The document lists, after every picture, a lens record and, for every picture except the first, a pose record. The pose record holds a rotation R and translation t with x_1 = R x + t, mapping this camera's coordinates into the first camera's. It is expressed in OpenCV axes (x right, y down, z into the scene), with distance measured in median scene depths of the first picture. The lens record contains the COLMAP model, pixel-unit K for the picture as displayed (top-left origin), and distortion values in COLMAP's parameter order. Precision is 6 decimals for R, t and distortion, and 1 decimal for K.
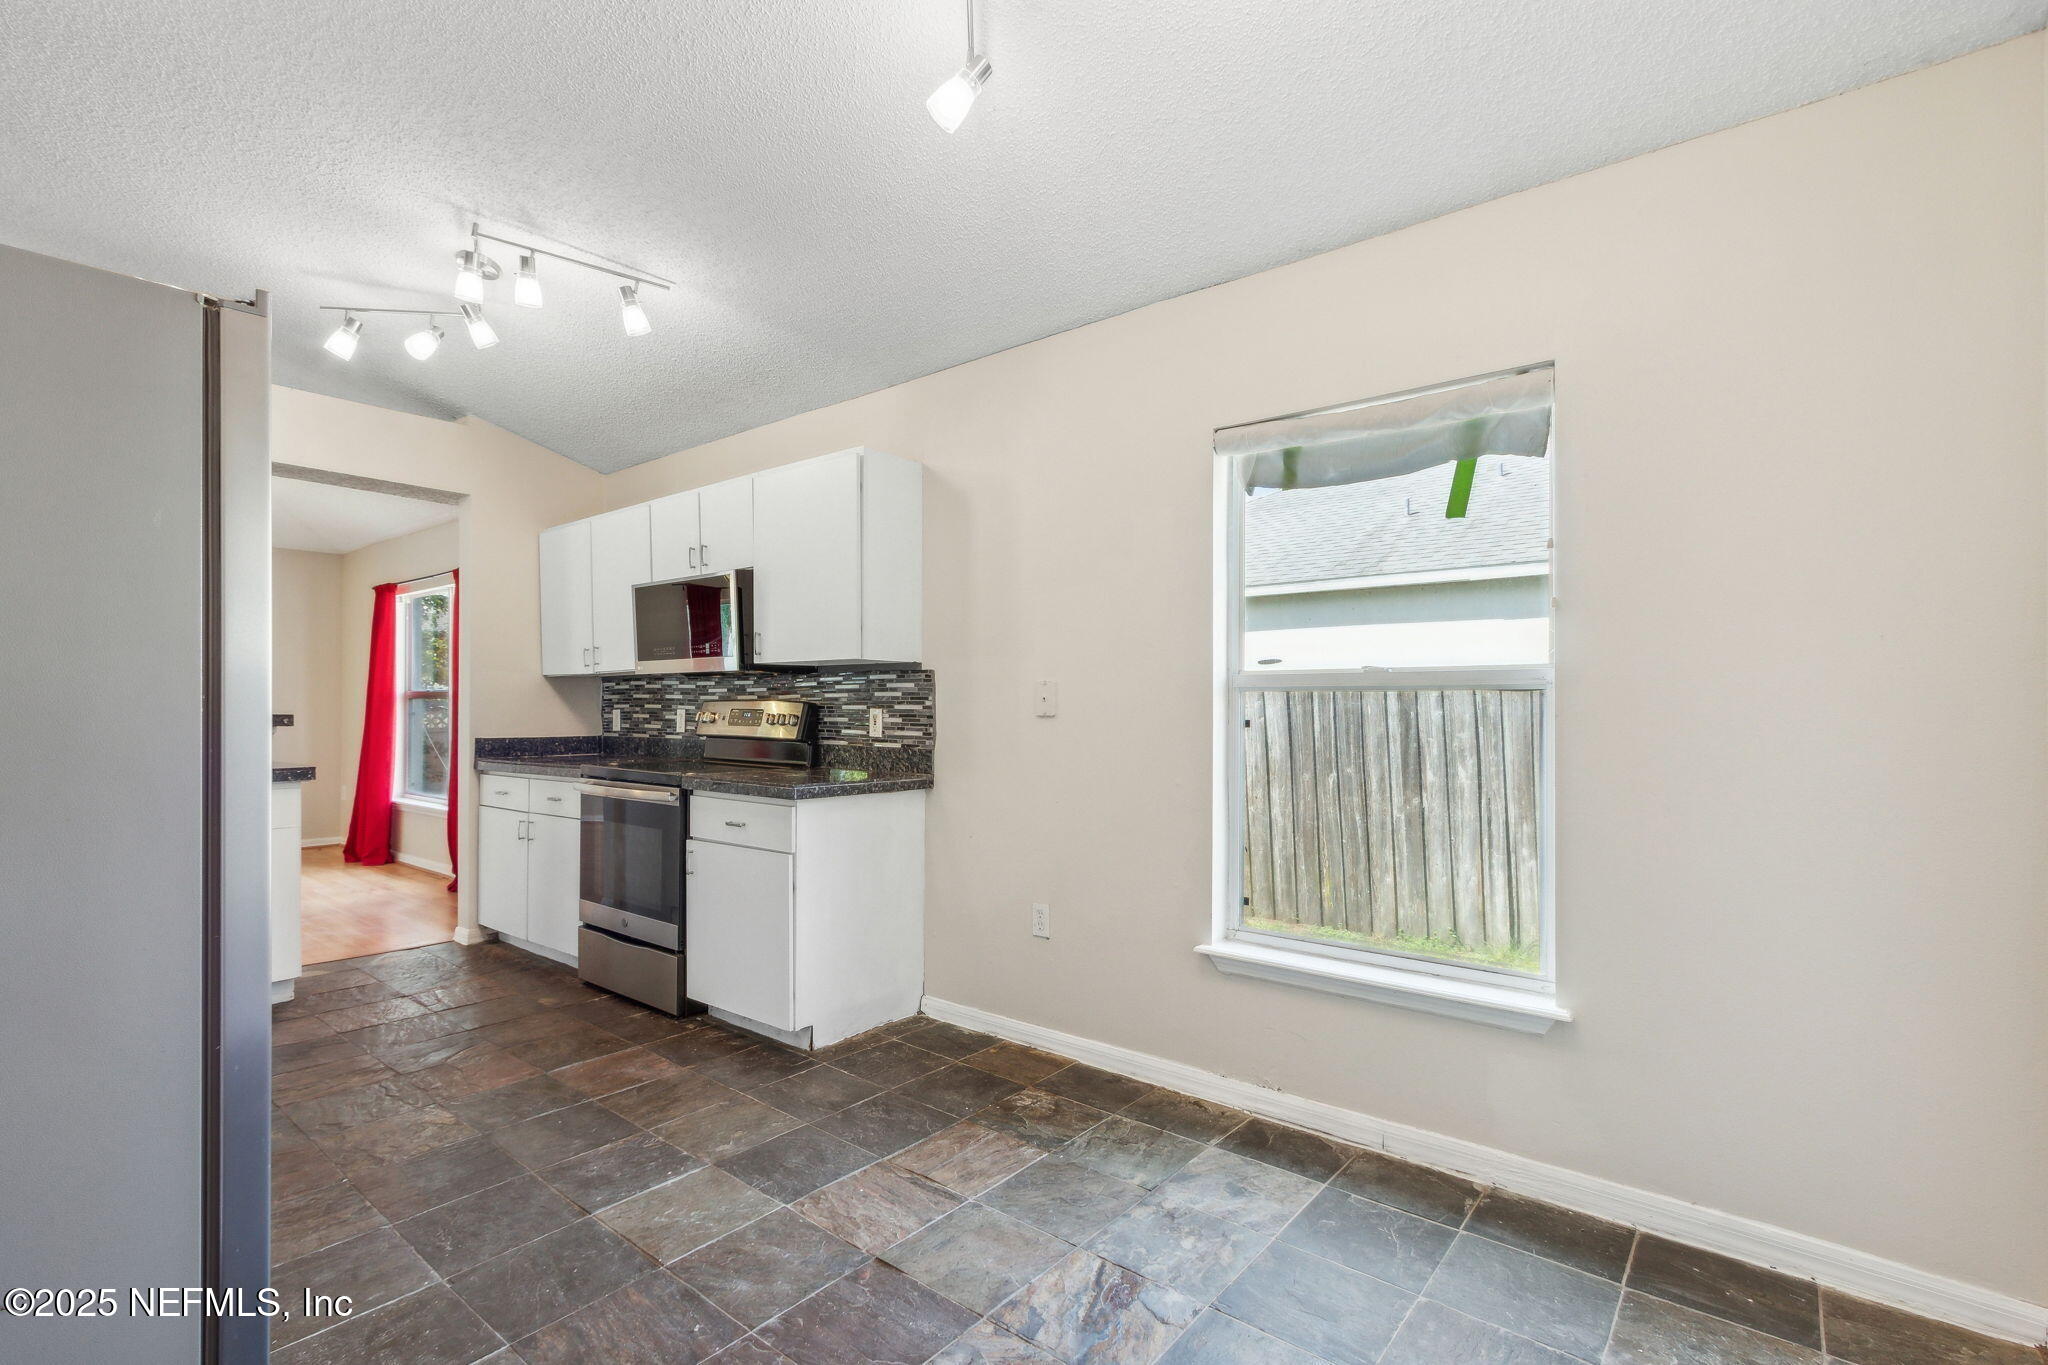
lens RADIAL K [[942.4, 0, 1005.3], [0, 942.4, 690.8], [0, 0, 1]] dist [0.002215, 0.000221]
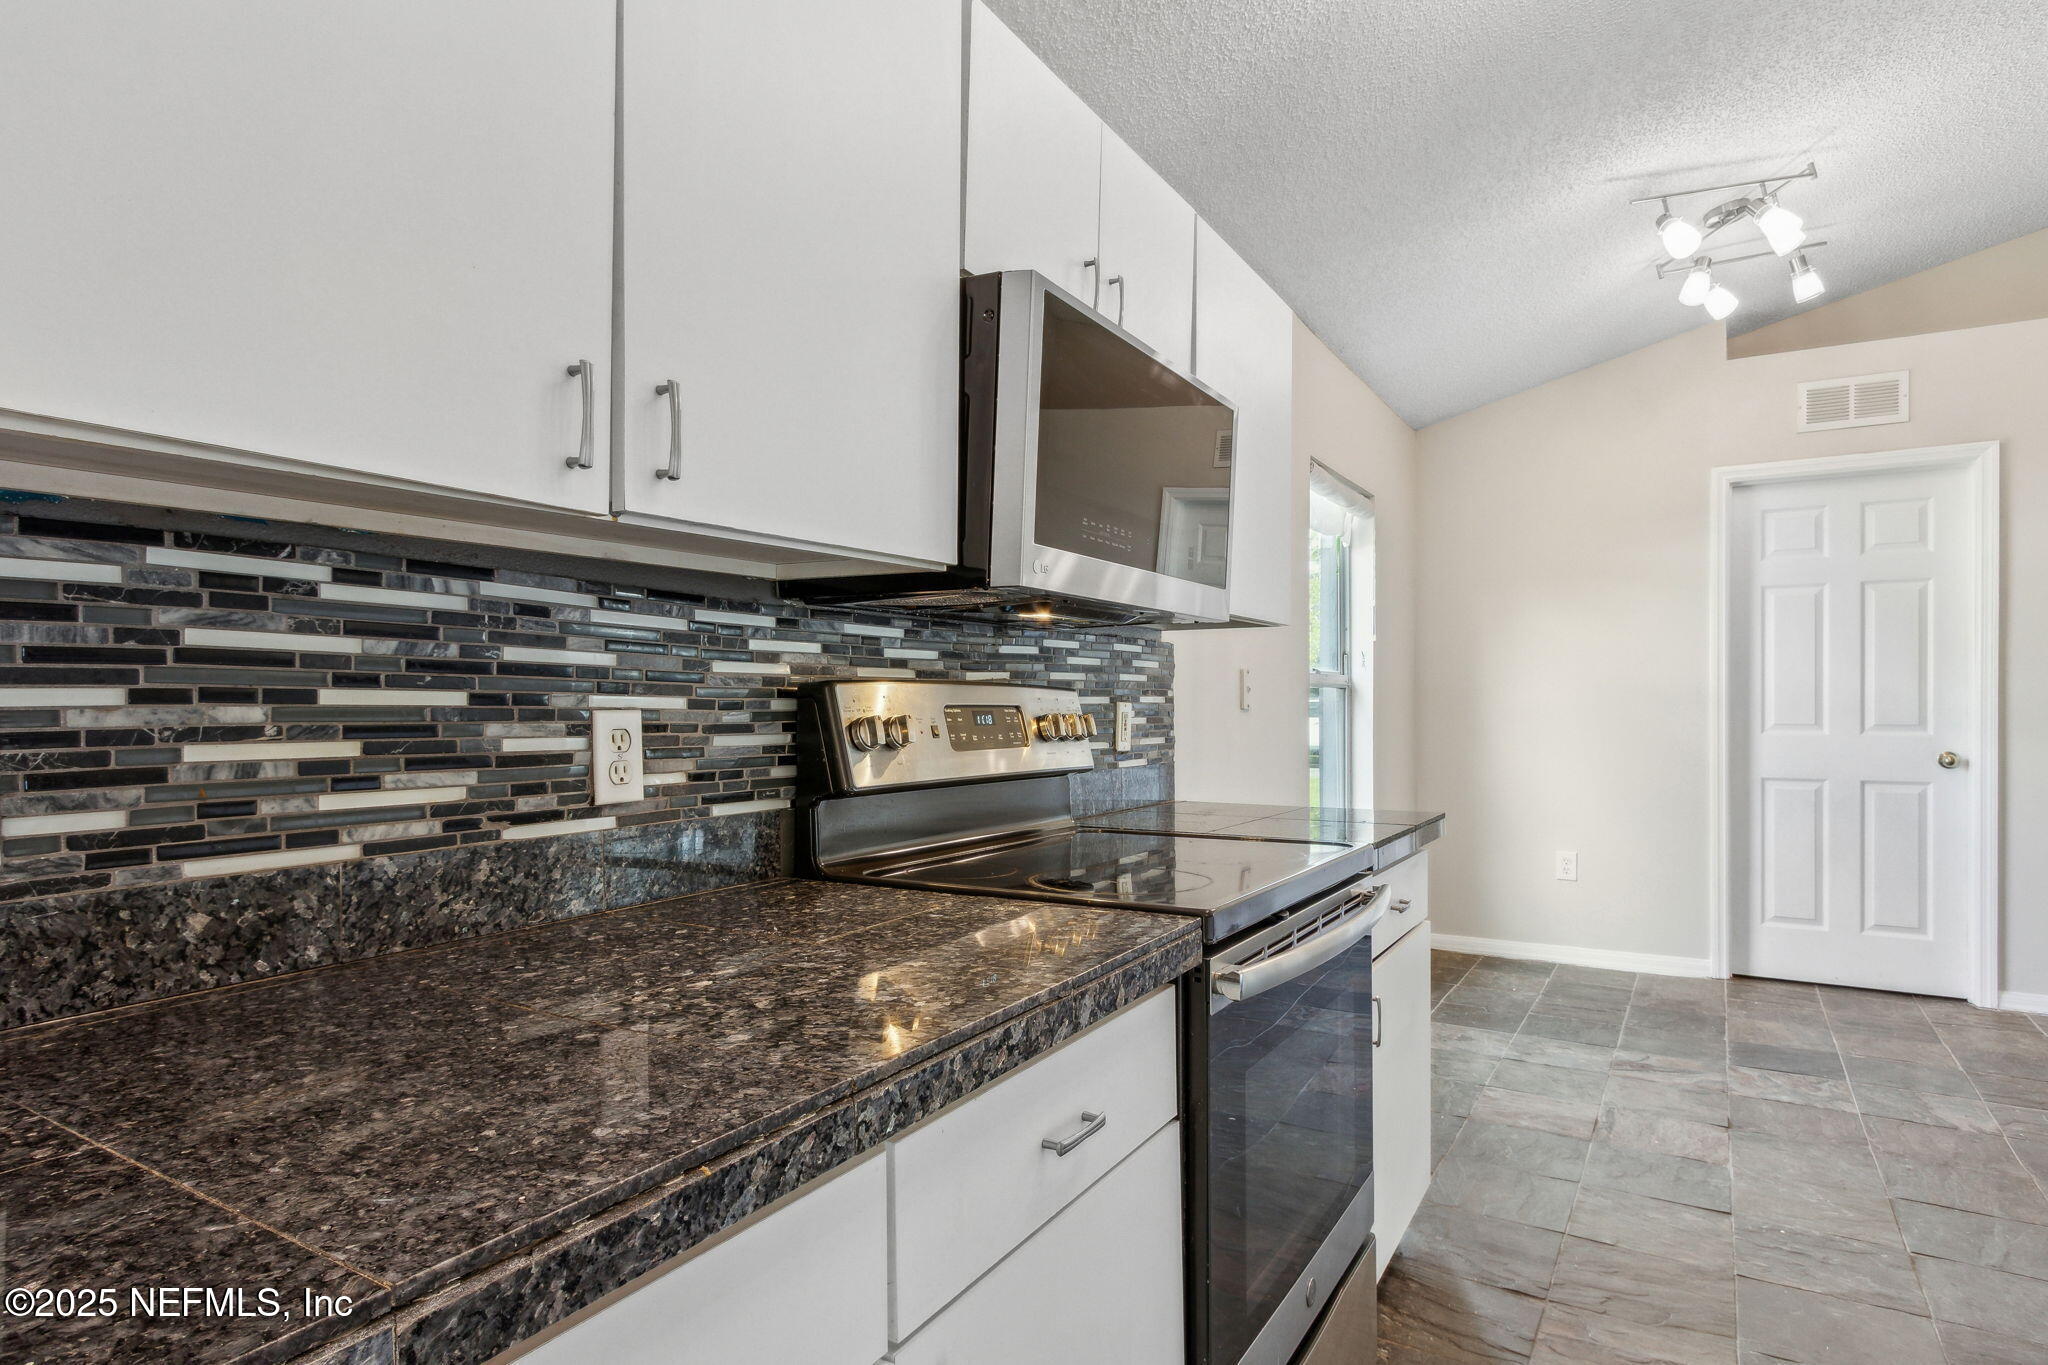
lens RADIAL K [[1092.1, 0, 1020.6], [0, 1092.1, 712.3], [0, 0, 1]] dist [0.002637, 0.000278]
pose [[-0.124470, -0.007116, 0.992198, -0.791358], [-0.008440, 0.999946, 0.006112, 0.021458], [-0.992187, -0.007613, -0.124523, 1.145883]]
